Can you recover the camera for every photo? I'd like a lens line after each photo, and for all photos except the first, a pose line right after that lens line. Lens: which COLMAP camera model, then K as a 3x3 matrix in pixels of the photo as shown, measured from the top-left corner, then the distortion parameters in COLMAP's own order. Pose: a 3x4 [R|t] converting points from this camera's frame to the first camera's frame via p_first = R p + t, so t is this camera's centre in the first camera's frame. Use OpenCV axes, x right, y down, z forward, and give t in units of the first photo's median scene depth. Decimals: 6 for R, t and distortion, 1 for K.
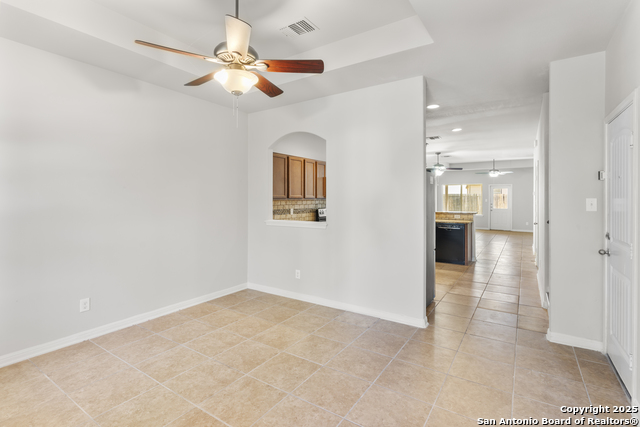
lens RADIAL K [[309.8, 0, 307.2], [0, 309.8, 194.2], [0, 0, 1]] dist [0.000028, 0.000709]
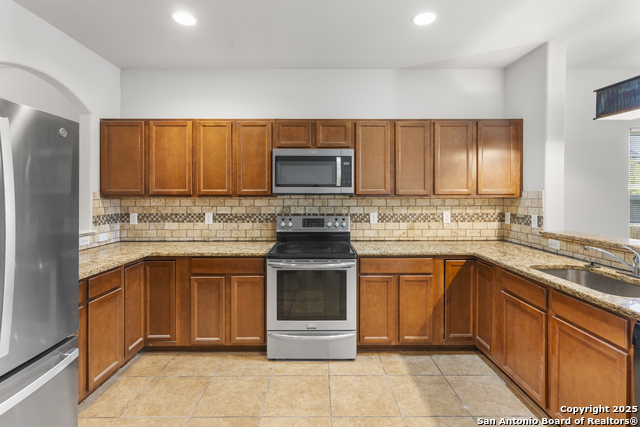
lens RADIAL K [[309.8, 0, 319.8], [0, 309.8, 193.1], [0, 0, 1]] dist [0.000028, 0.000709]
pose [[0.579827, -0.000298, -0.814739, 0.353121], [0.011732, 0.999899, 0.007983, 0.005610], [0.814655, -0.014187, 0.579772, 0.562159]]
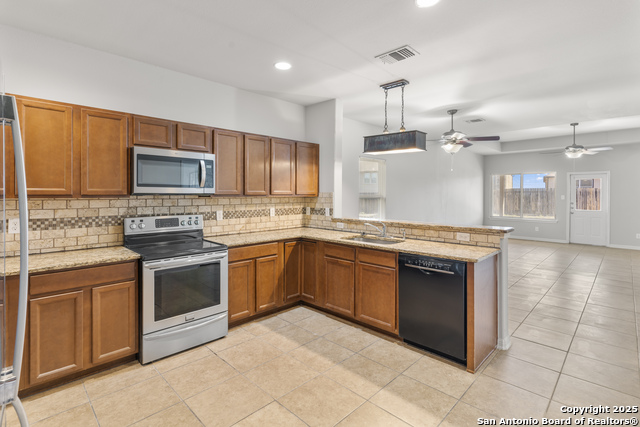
lens RADIAL K [[309.8, 0, 319.2], [0, 309.8, 193.7], [0, 0, 1]] dist [0.000028, 0.000709]
pose [[0.985705, 0.003244, -0.168449, 0.290591], [-0.000916, 0.999903, 0.013895, 0.003829], [0.168477, -0.013542, 0.985612, 0.436734]]
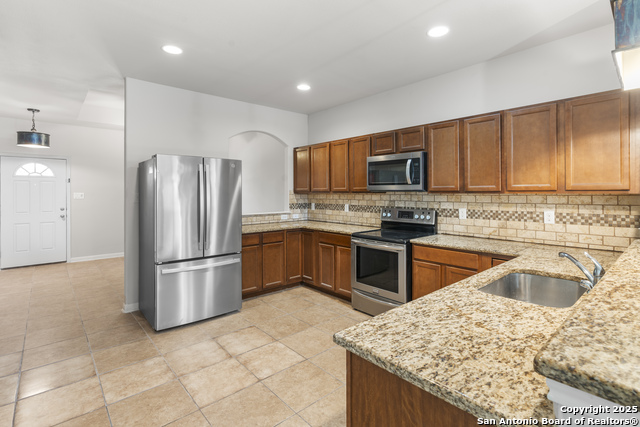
lens RADIAL K [[309.8, 0, 320.7], [0, 309.8, 190.4], [0, 0, 1]] dist [0.000028, 0.000709]
pose [[-0.229978, 0.001264, -0.973195, 0.501749], [0.021535, 0.999761, -0.003790, 0.008206], [0.972957, -0.021829, -0.229951, 0.751144]]
